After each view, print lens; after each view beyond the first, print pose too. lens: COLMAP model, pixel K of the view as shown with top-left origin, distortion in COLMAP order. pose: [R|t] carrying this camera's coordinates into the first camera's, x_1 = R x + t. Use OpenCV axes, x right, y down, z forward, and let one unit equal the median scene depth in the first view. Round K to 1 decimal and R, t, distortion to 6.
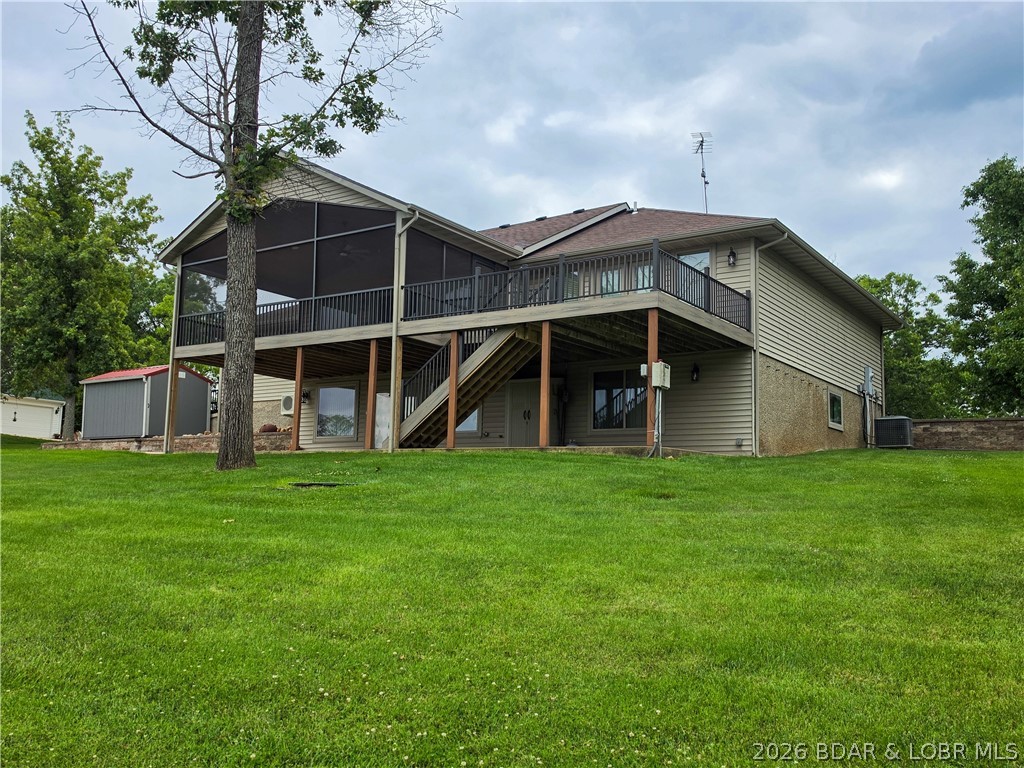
lens RADIAL K [[975.0, 0, 512.0], [0, 975.0, 384.0], [0, 0, 1]] dist [-0.001798, 0.000135]
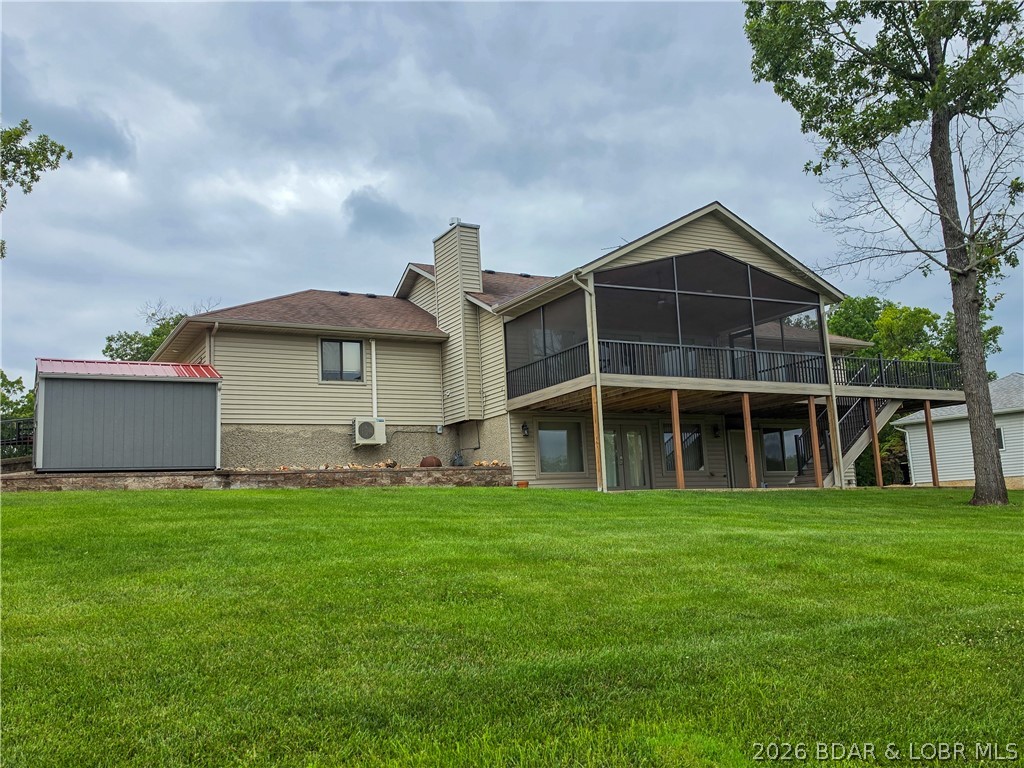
lens RADIAL K [[975.0, 0, 512.0], [0, 975.0, 384.0], [0, 0, 1]] dist [-0.001798, 0.000135]
pose [[0.466594, 0.134267, 0.874221, -1.067434], [-0.040118, 0.990606, -0.130730, 0.090543], [-0.883561, 0.025926, 0.467598, 0.586519]]
